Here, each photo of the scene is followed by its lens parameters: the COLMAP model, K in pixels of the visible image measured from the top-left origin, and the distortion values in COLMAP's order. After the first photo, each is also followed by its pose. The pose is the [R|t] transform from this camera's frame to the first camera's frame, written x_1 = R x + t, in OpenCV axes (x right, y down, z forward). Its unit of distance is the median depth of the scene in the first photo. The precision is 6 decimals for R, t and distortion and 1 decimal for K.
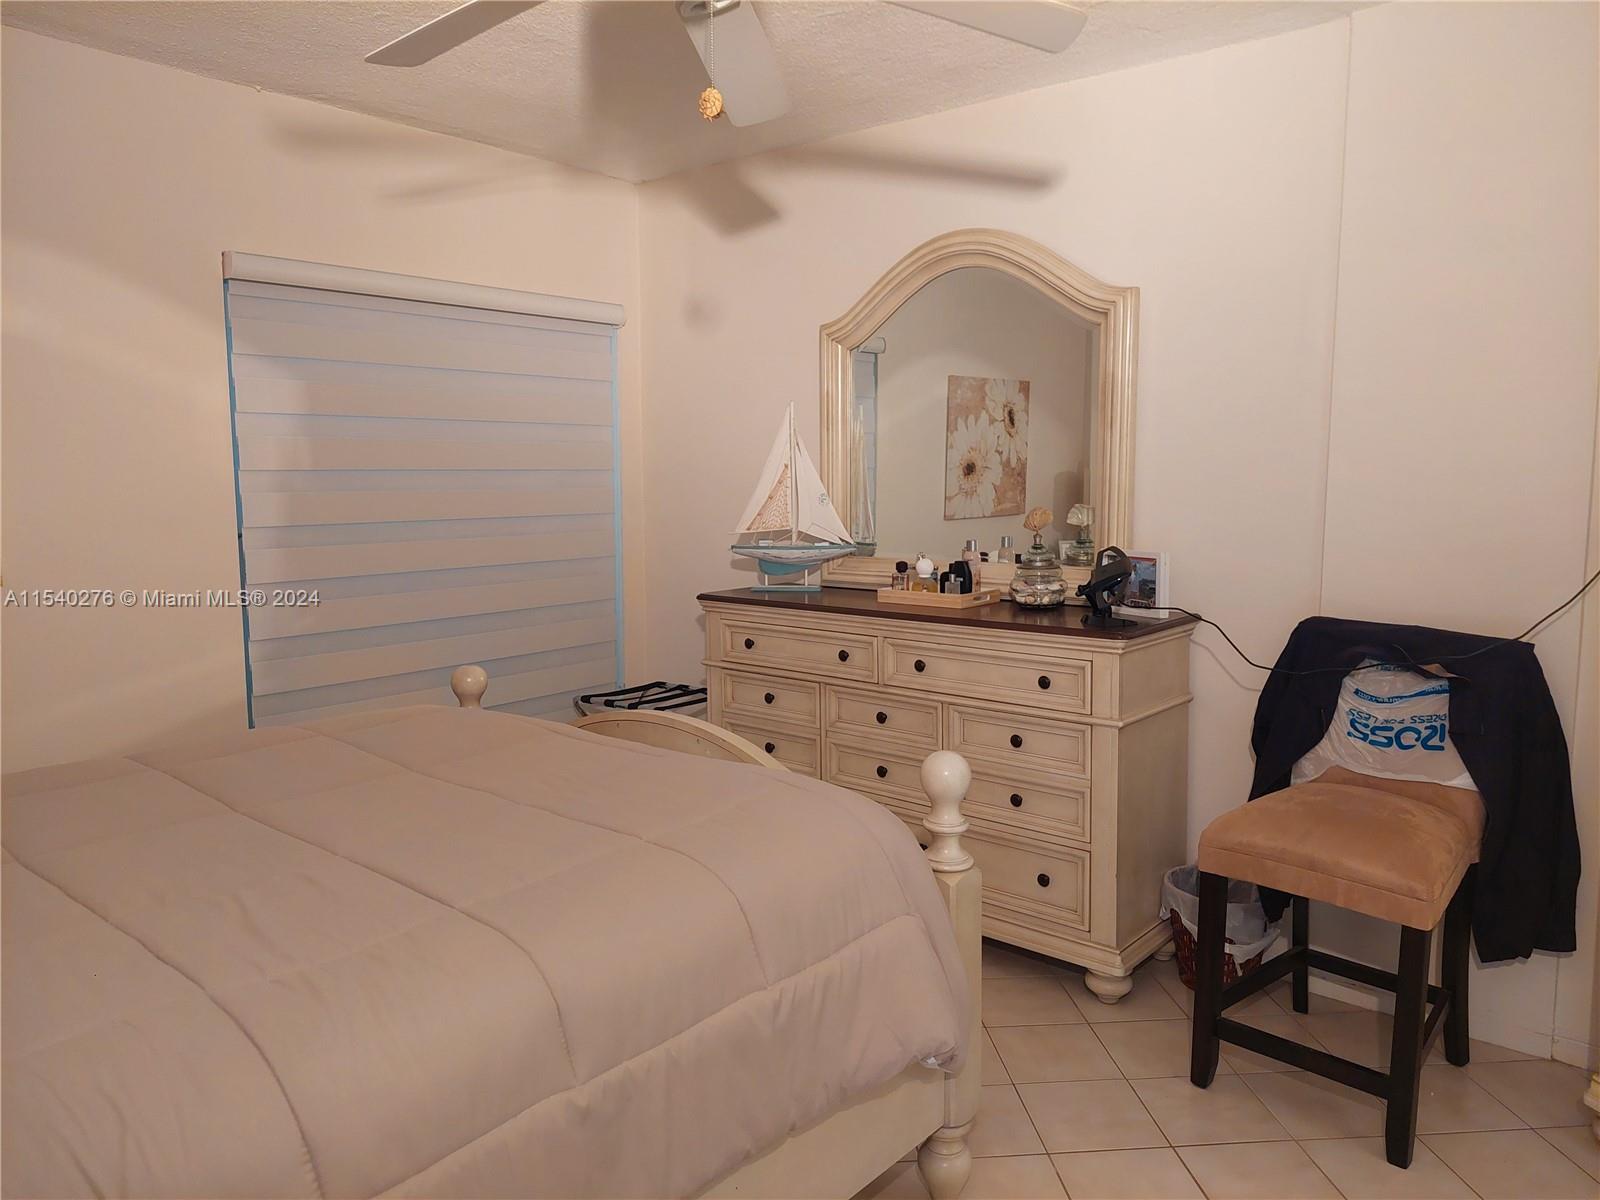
lens RADIAL K [[1149.5, 0, 802.9], [0, 1149.5, 600.5], [0, 0, 1]] dist [0.065073, -0.066182]
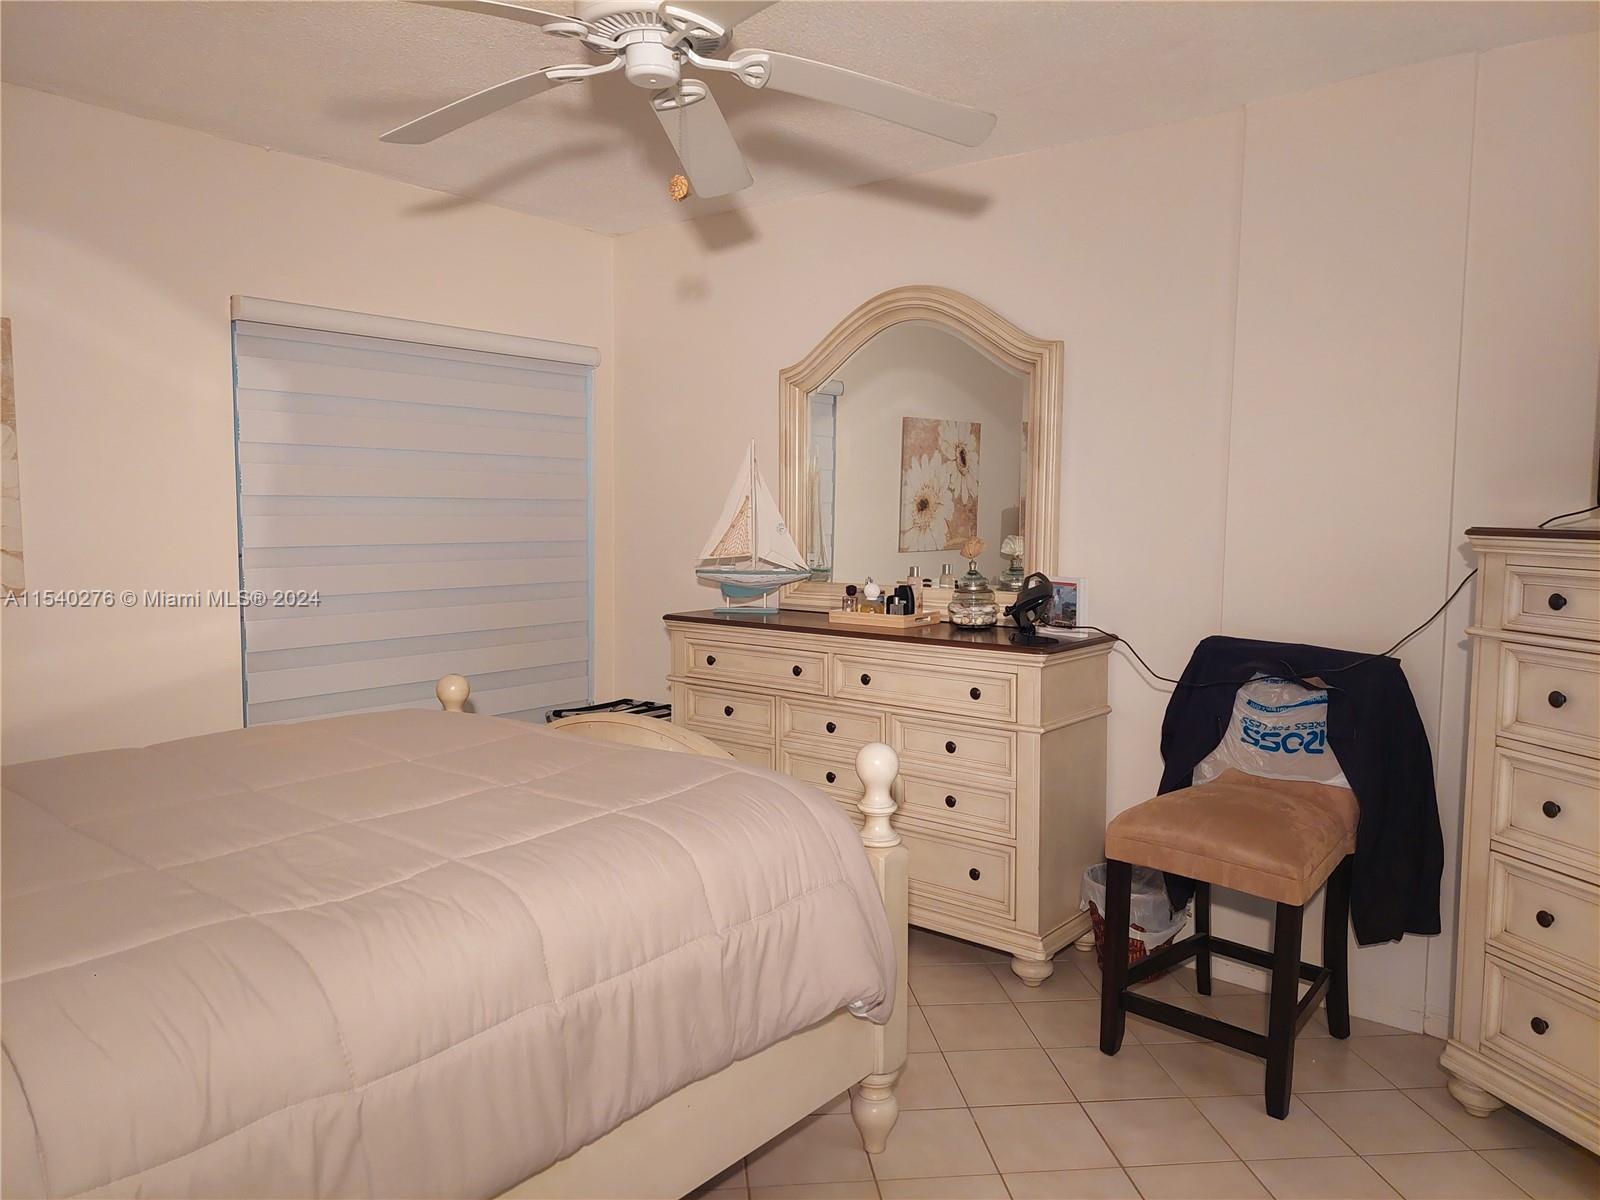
lens RADIAL K [[1149.5, 0, 795.2], [0, 1149.5, 599.2], [0, 0, 1]] dist [0.065073, -0.066182]
pose [[0.999747, 0.010332, 0.019962, 0.013193], [-0.009638, 0.999357, -0.034533, 0.020556], [-0.020306, 0.034331, 0.999204, -0.106897]]
